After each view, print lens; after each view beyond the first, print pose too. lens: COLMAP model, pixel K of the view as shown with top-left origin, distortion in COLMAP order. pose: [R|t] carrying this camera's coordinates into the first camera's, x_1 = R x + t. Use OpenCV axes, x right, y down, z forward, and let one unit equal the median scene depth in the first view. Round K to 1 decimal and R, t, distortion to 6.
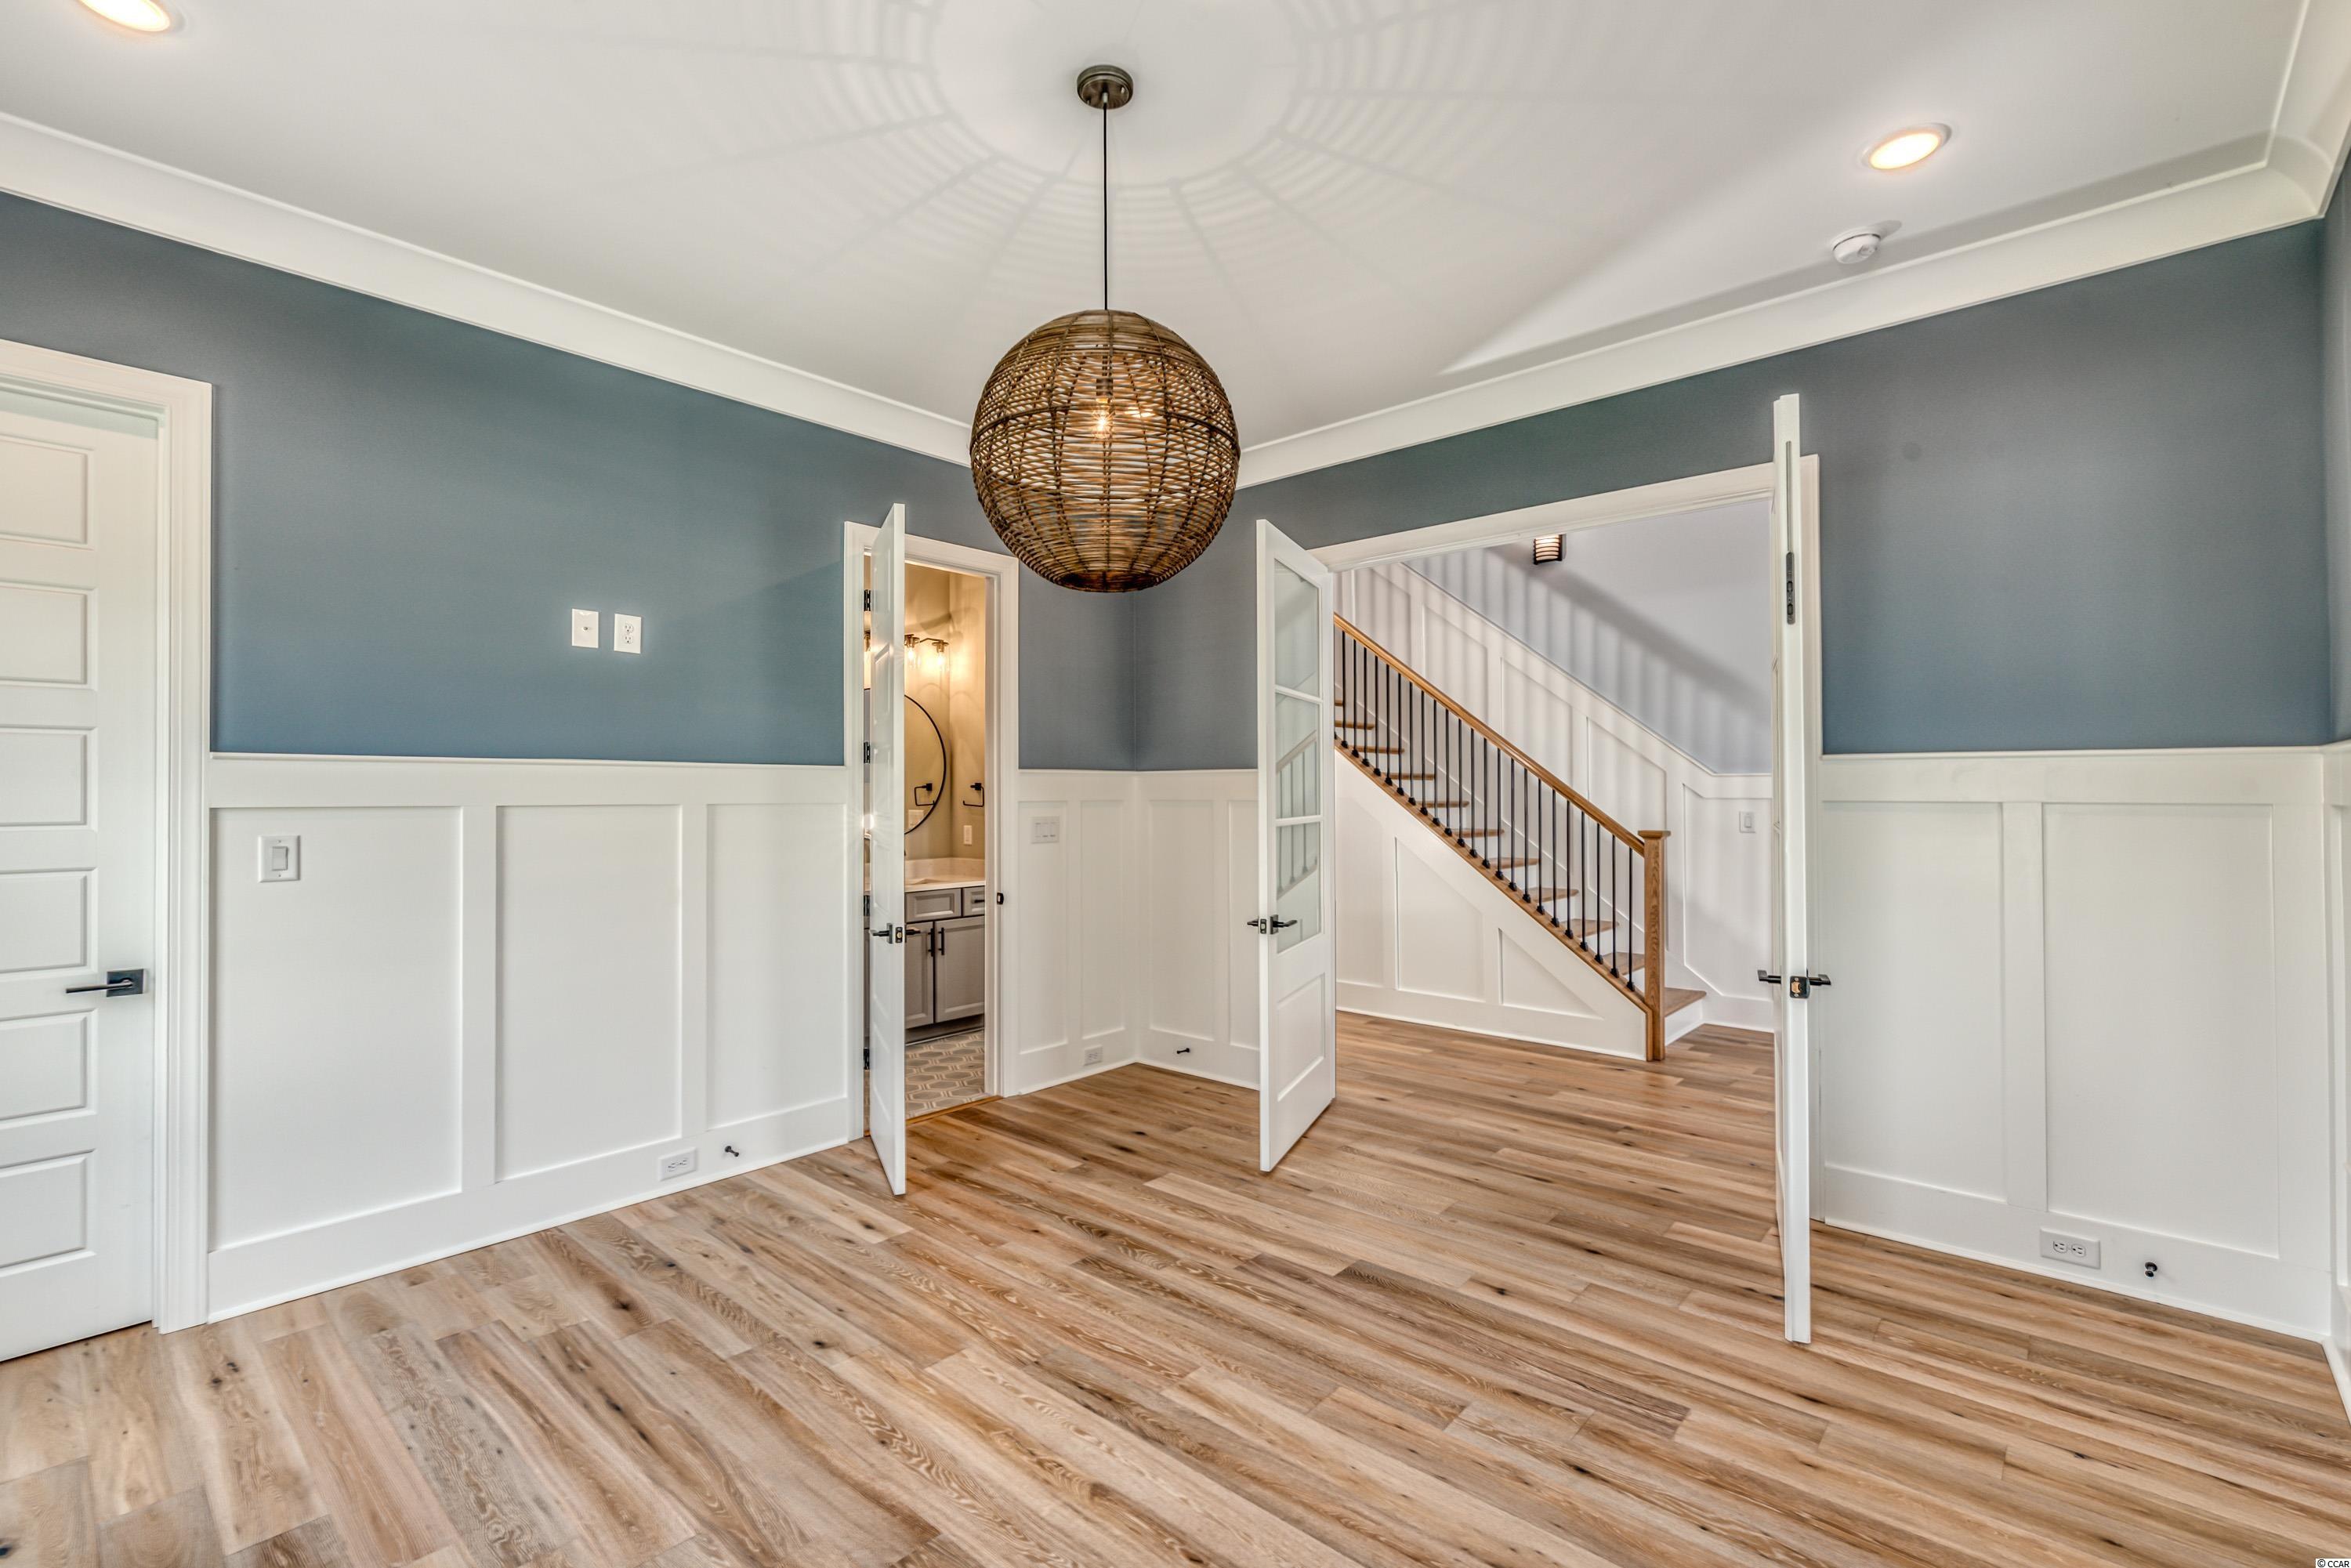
lens RADIAL K [[1027.8, 0, 1175.5], [0, 1027.8, 784.0], [0, 0, 1]] dist [0.001035, 0.000059]
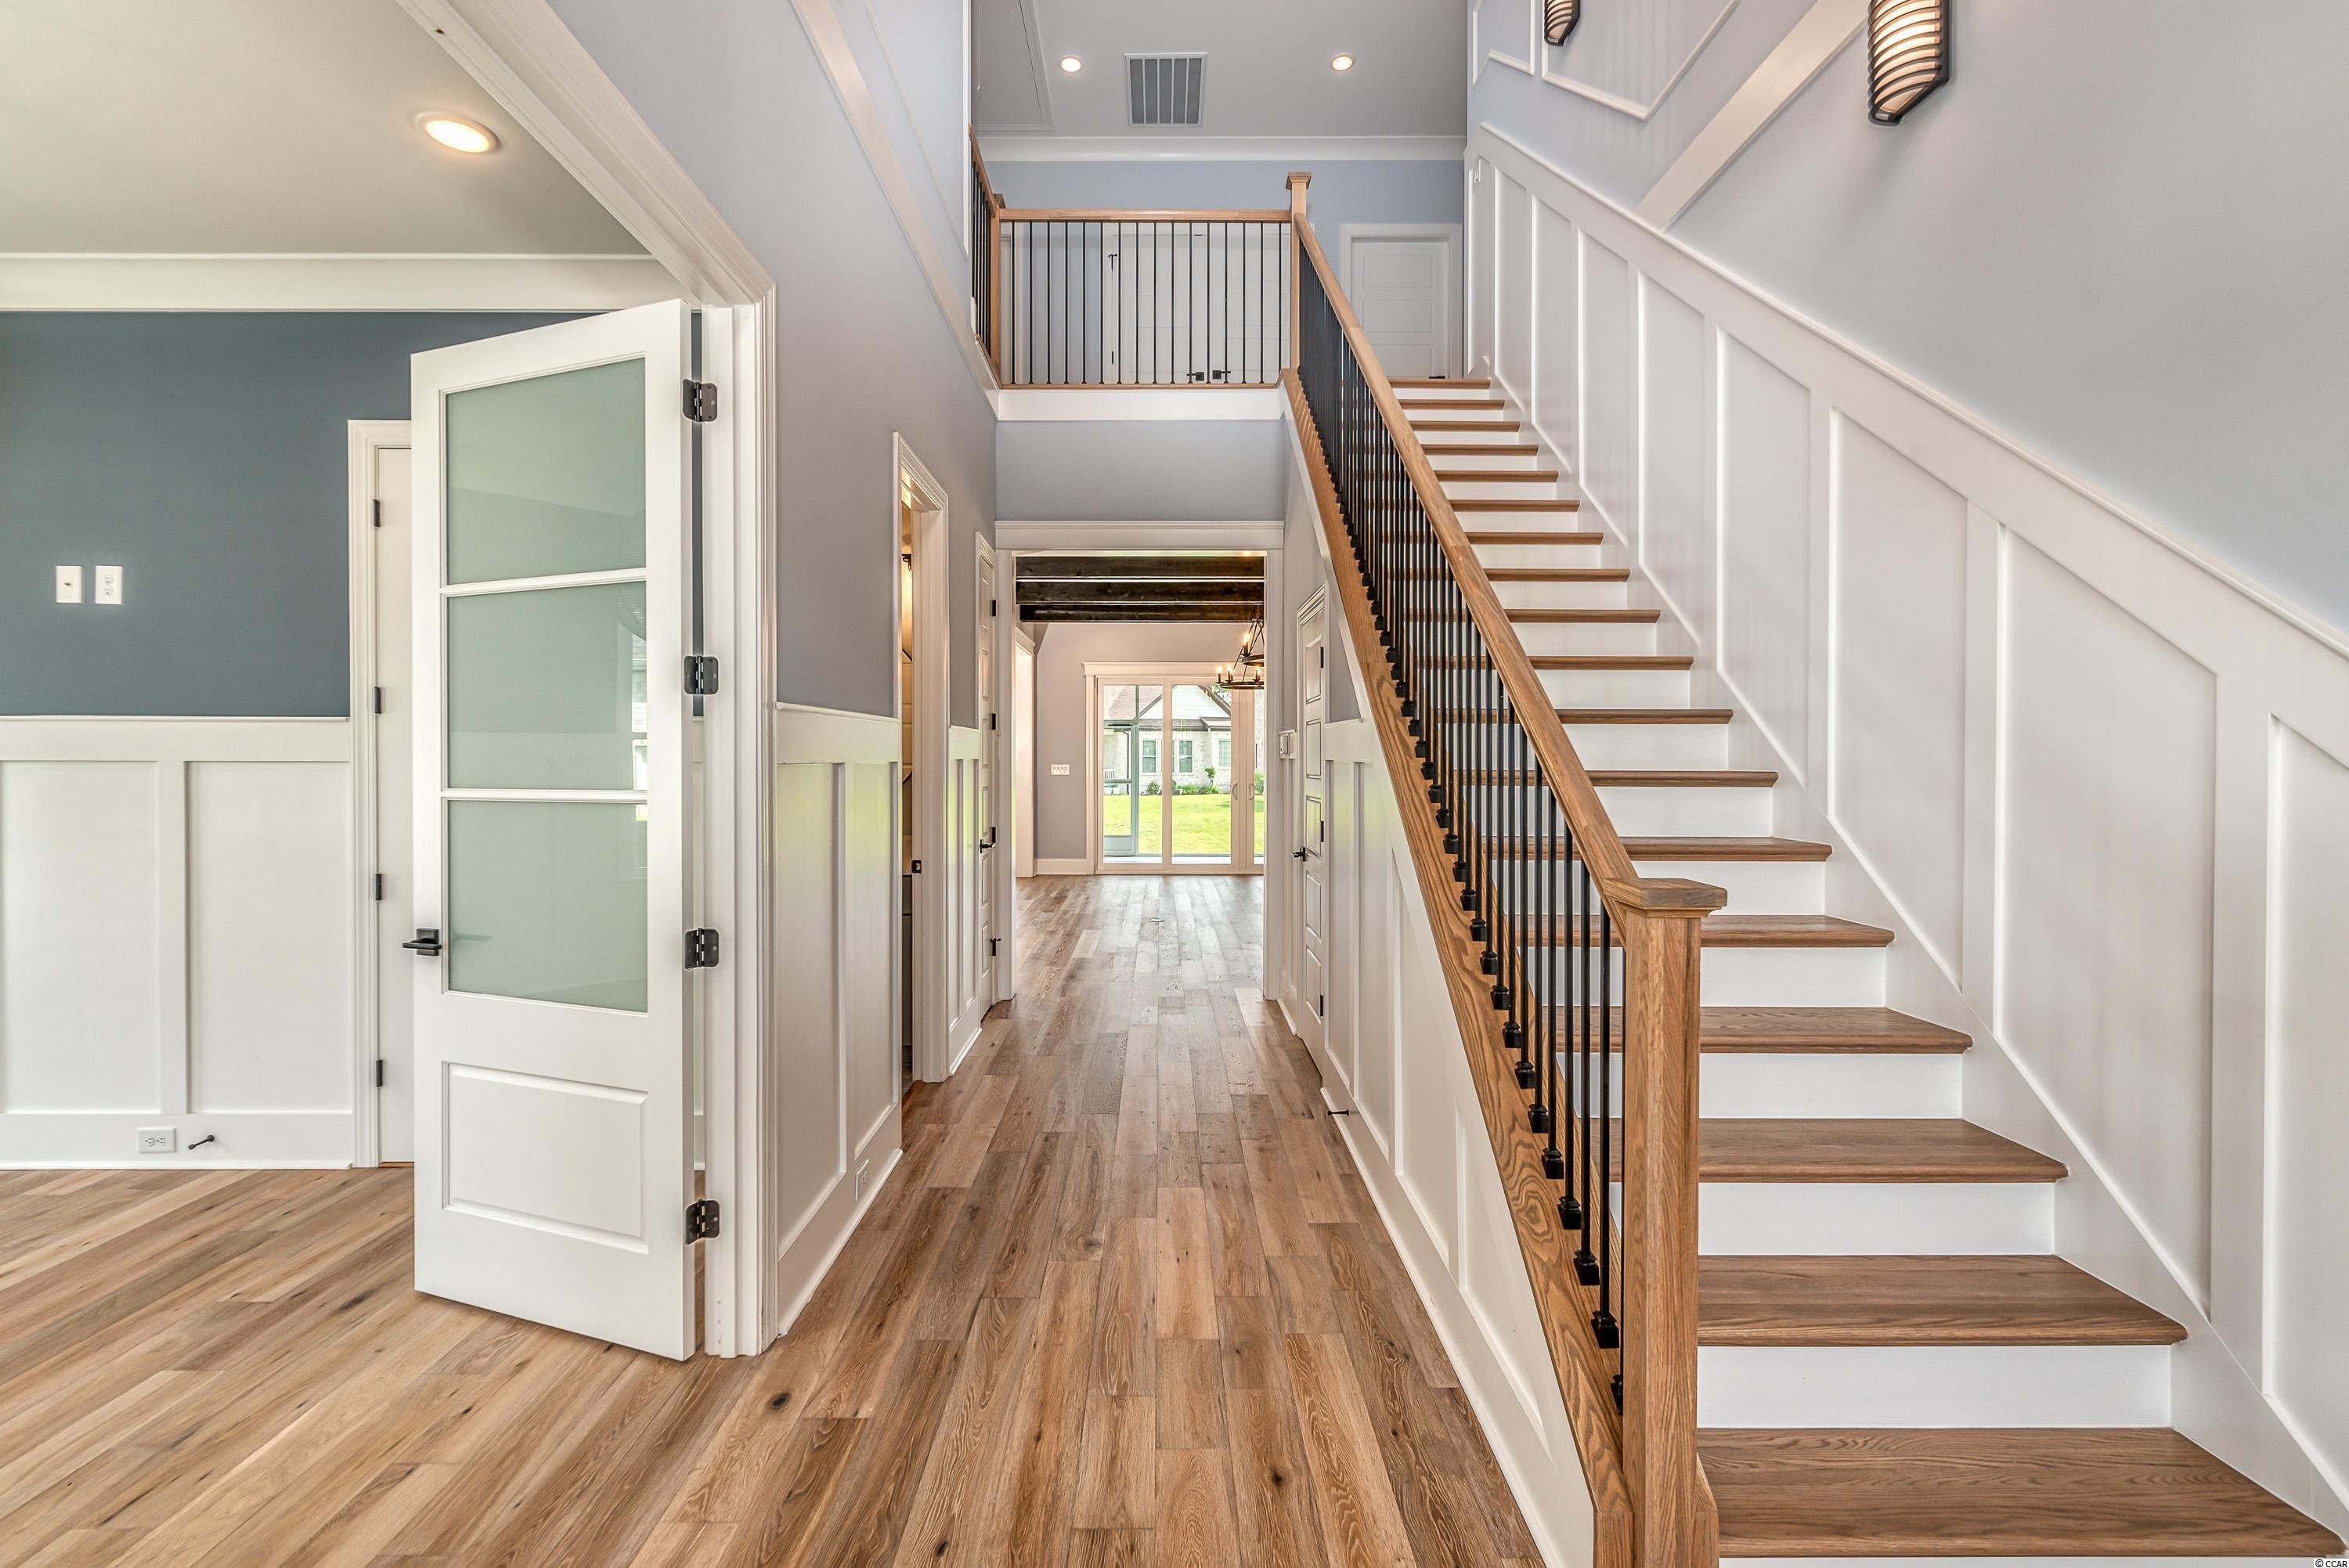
lens RADIAL K [[1082.3, 0, 1174.5], [0, 1082.3, 784.0], [0, 0, 1]] dist [-0.000741, -0.000283]
pose [[0.669473, 0.025250, -0.742407, 0.852562], [0.005120, 0.999242, 0.038602, 0.006020], [0.742819, -0.029644, 0.668836, 1.007237]]
